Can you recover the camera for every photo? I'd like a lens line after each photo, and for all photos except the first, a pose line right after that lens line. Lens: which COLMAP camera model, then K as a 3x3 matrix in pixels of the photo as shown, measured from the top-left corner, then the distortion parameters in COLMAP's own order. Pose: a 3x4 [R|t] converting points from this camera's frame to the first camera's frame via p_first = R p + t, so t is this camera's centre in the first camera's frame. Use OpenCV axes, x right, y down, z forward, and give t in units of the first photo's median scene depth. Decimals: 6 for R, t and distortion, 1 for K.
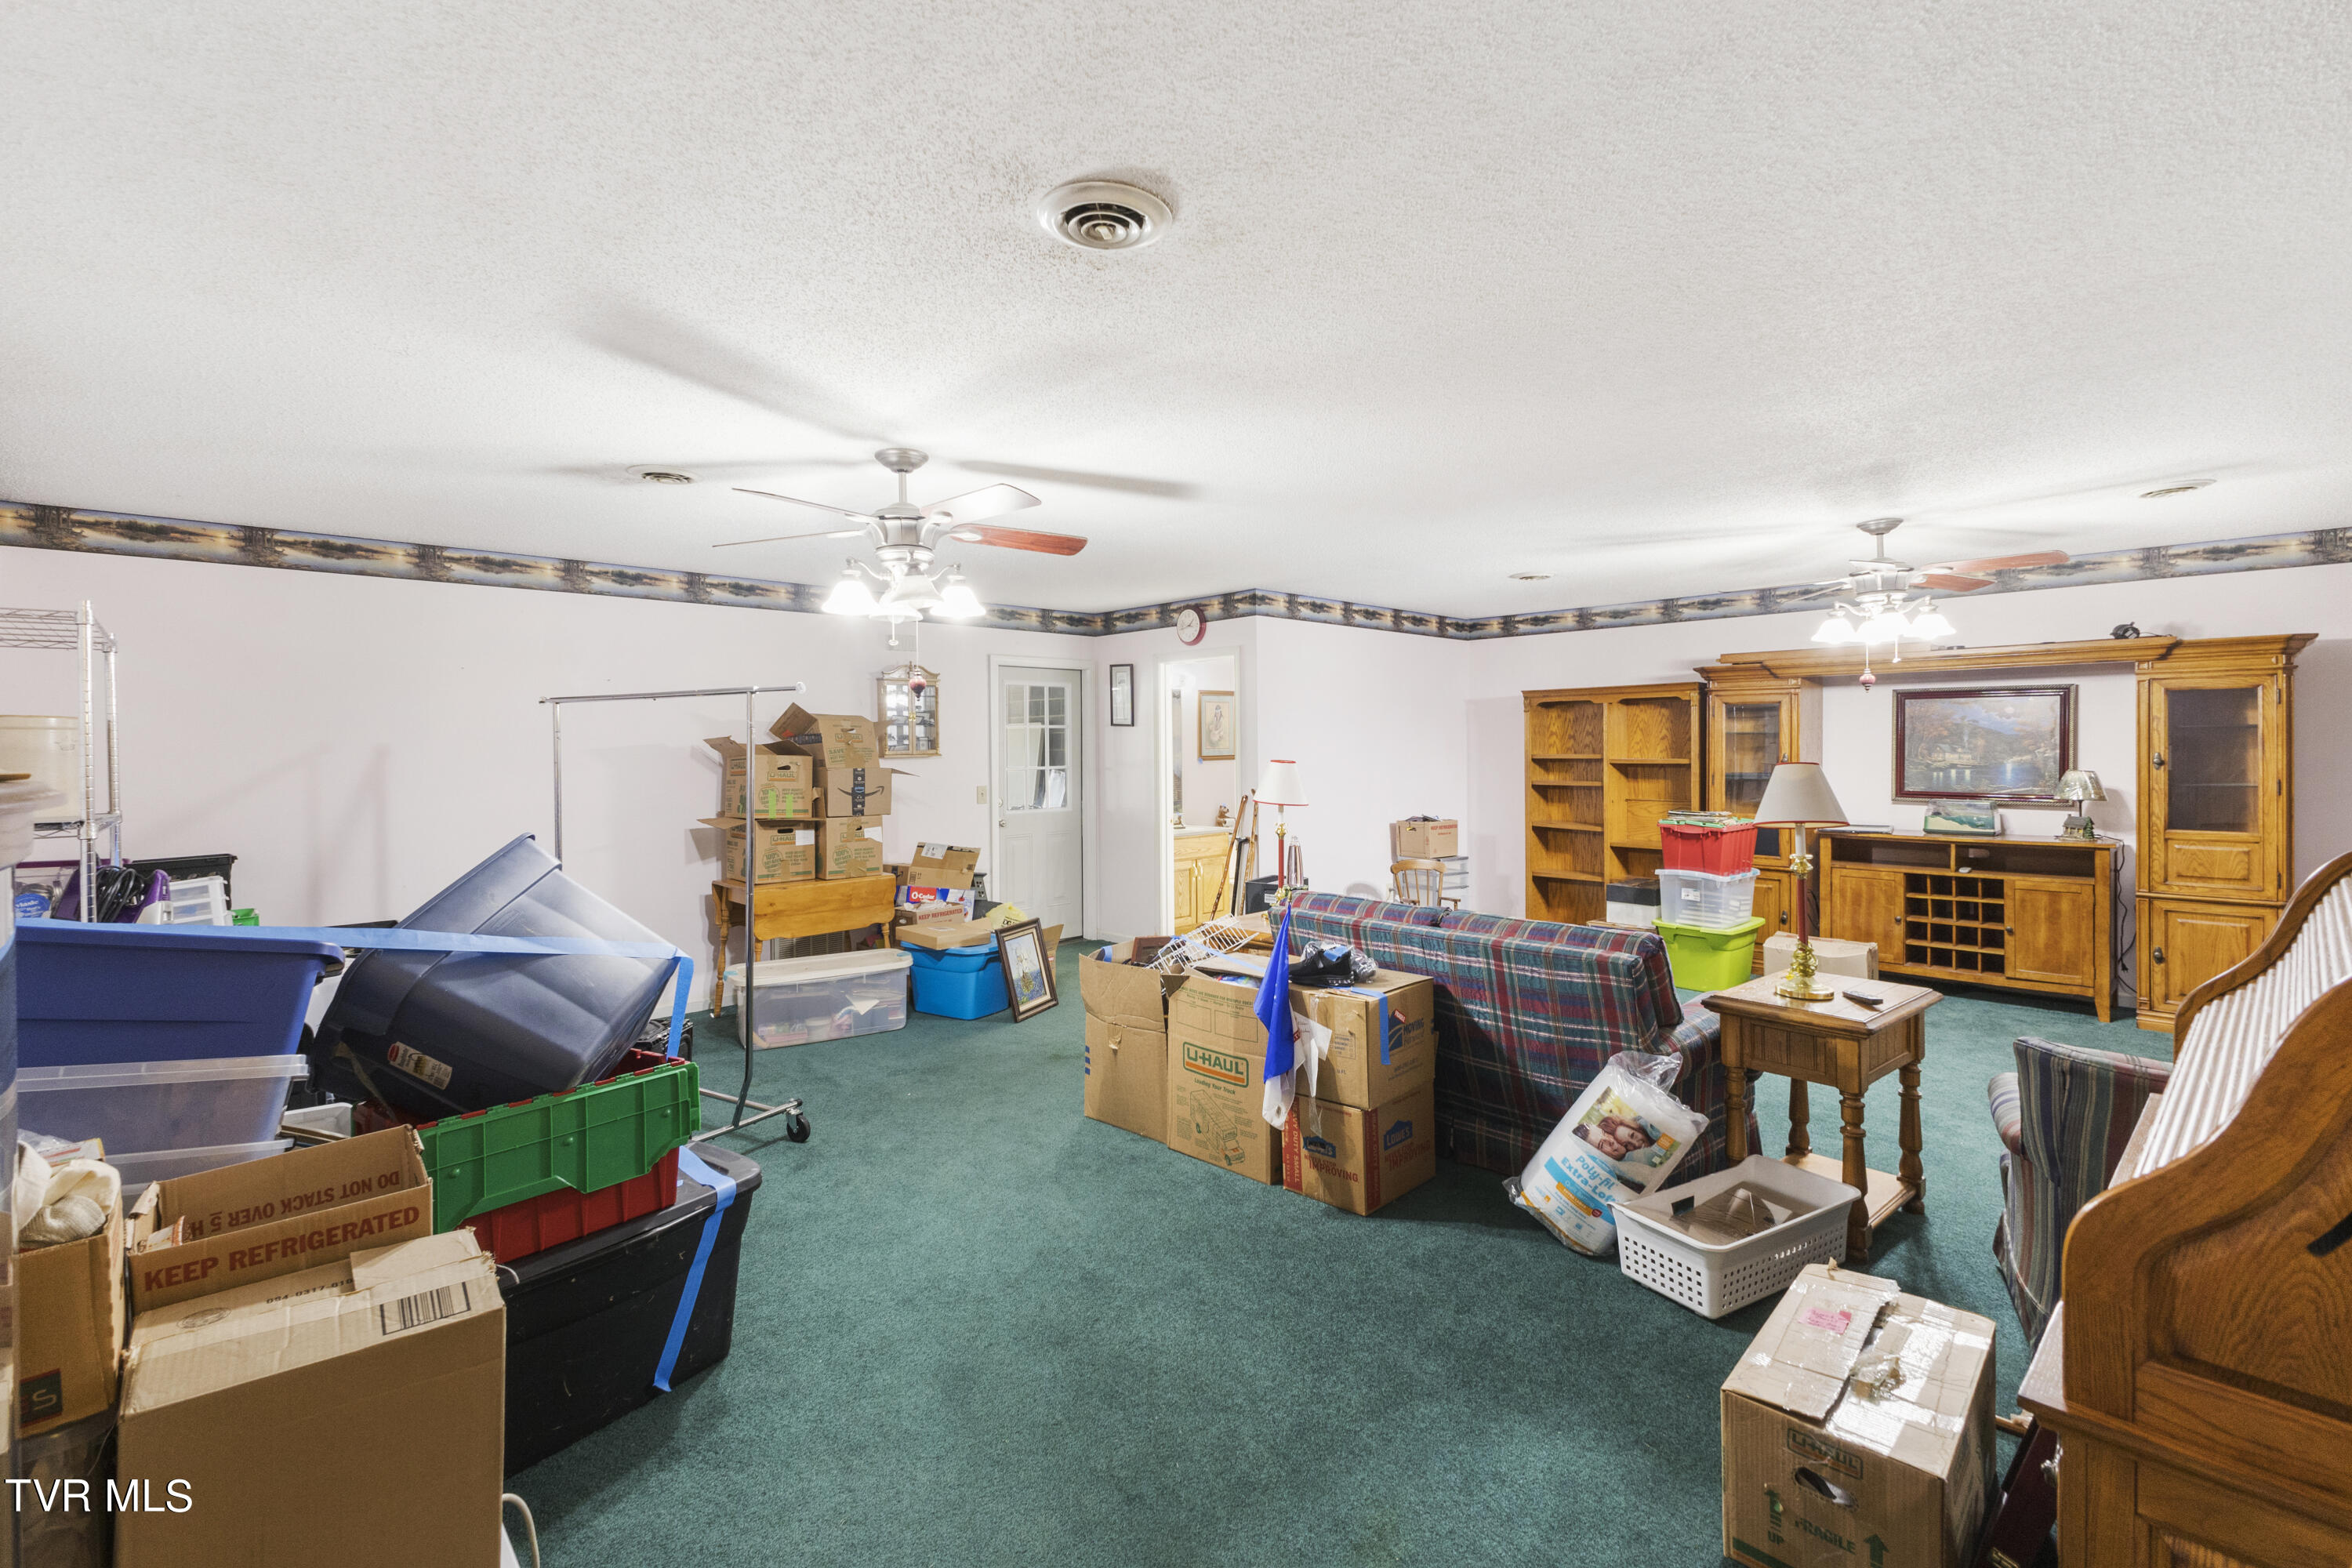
lens RADIAL K [[1042.4, 0, 1168.5], [0, 1042.4, 755.8], [0, 0, 1]] dist [0.009382, -0.000324]
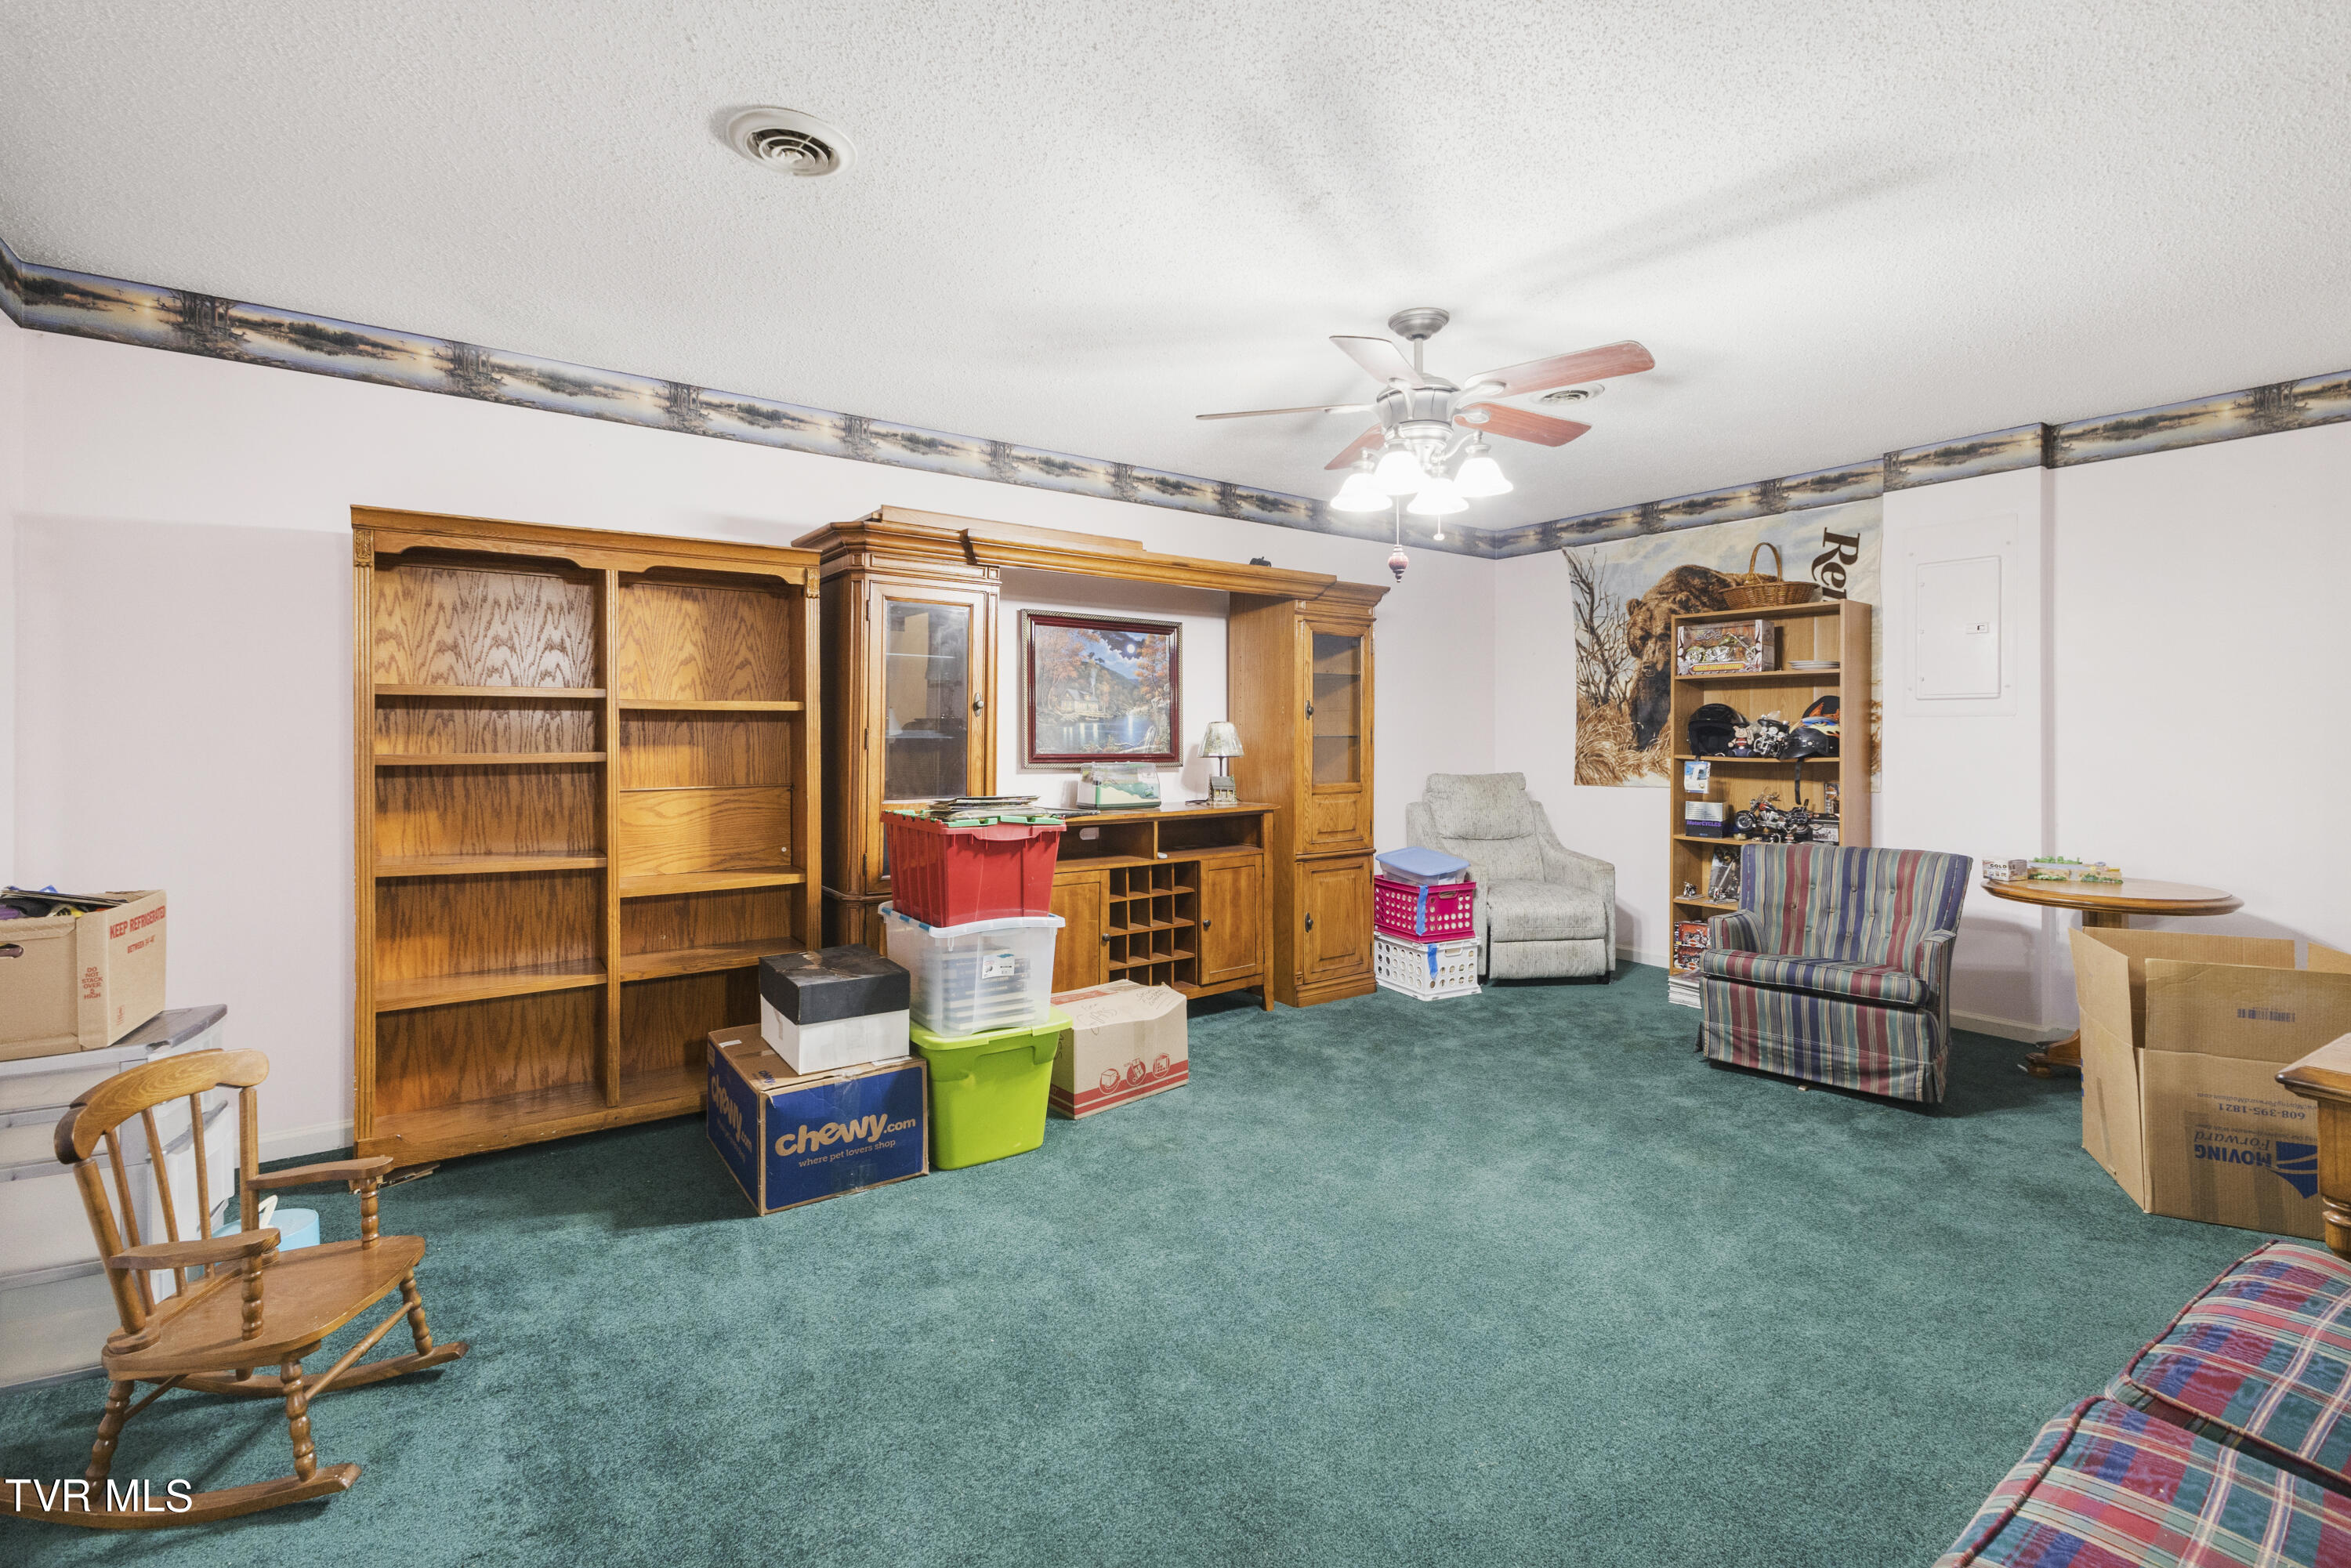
lens RADIAL K [[1028.7, 0, 1175.0], [0, 1028.7, 727.0], [0, 0, 1]] dist [0.032981, 0.000105]
pose [[0.137554, 0.015733, 0.990369, 0.028739], [0.010810, 0.999790, -0.017384, 0.029685], [-0.990435, 0.013097, 0.137355, 0.853060]]
